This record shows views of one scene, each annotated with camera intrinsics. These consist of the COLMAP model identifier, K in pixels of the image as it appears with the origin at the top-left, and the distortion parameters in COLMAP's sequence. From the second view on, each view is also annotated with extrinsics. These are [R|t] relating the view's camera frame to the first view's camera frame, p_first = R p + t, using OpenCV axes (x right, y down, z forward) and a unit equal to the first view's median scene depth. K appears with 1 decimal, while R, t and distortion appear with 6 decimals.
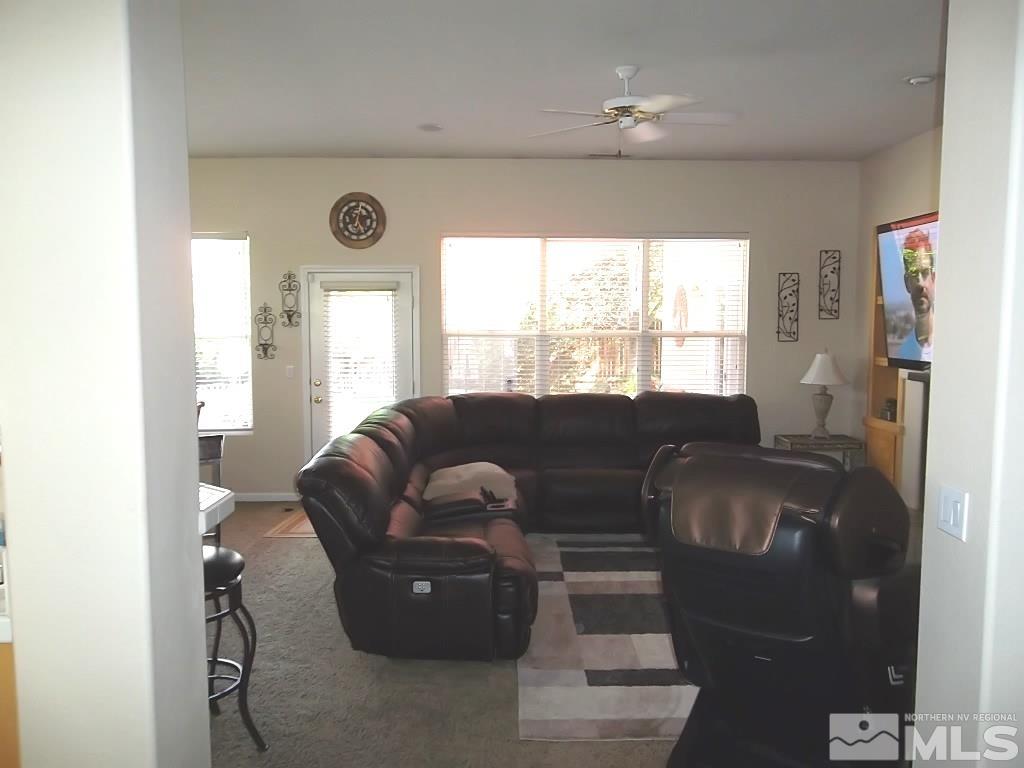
lens RADIAL K [[824.6, 0, 512.8], [0, 824.6, 374.3], [0, 0, 1]] dist [-0.022065, 0.020032]
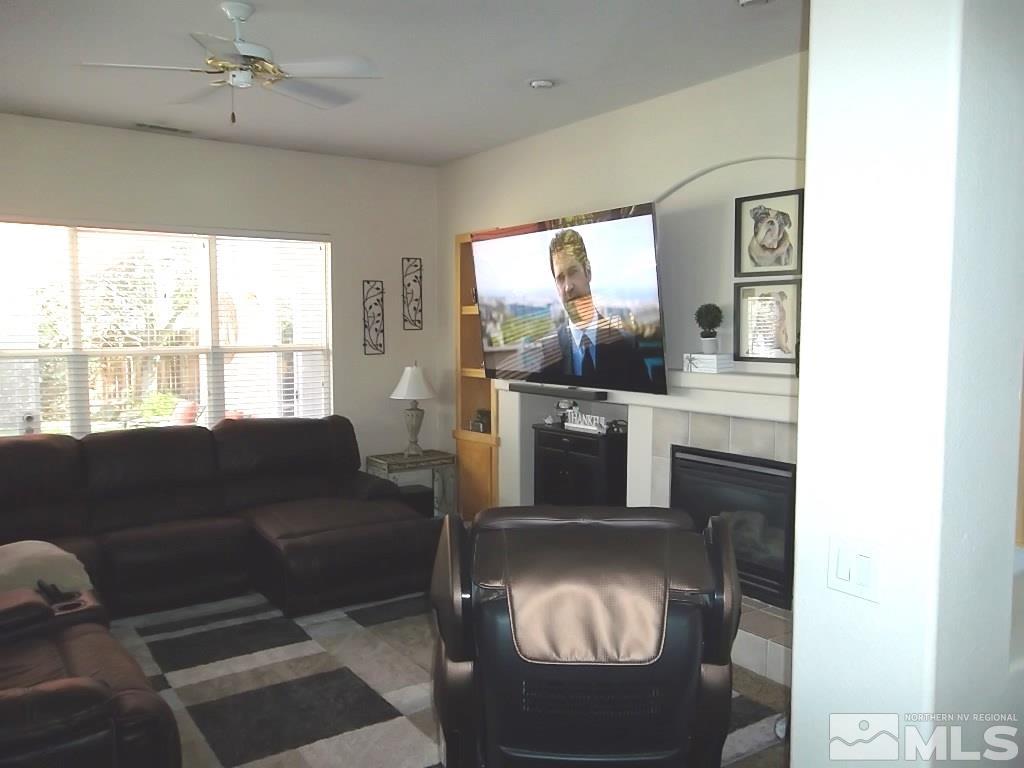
lens RADIAL K [[824.6, 0, 520.8], [0, 824.6, 378.6], [0, 0, 1]] dist [-0.022065, 0.020032]
pose [[0.822013, -0.040455, 0.568030, -0.059923], [0.044890, 0.998973, 0.006184, -0.011392], [-0.567696, 0.020416, 0.822985, 0.145858]]
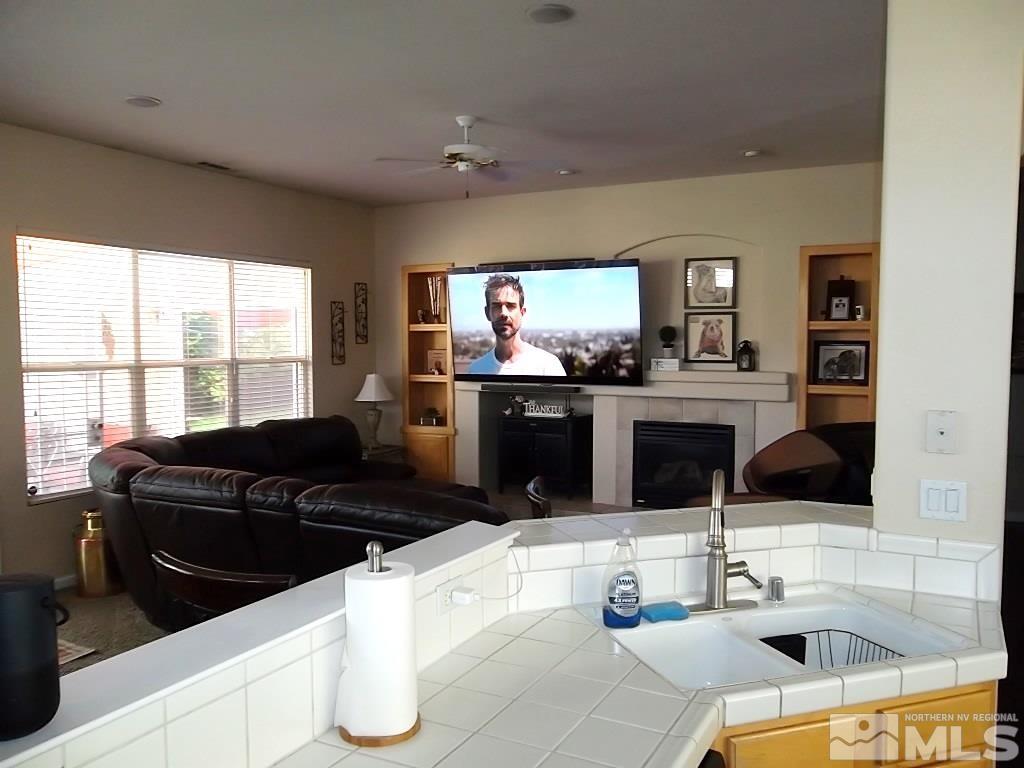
lens RADIAL K [[824.6, 0, 520.0], [0, 824.6, 384.2], [0, 0, 1]] dist [-0.022065, 0.020032]
pose [[0.482302, -0.050017, 0.874576, -0.517354], [0.065237, 0.997647, 0.021079, -0.021534], [-0.873573, 0.046888, 0.484430, 0.268106]]
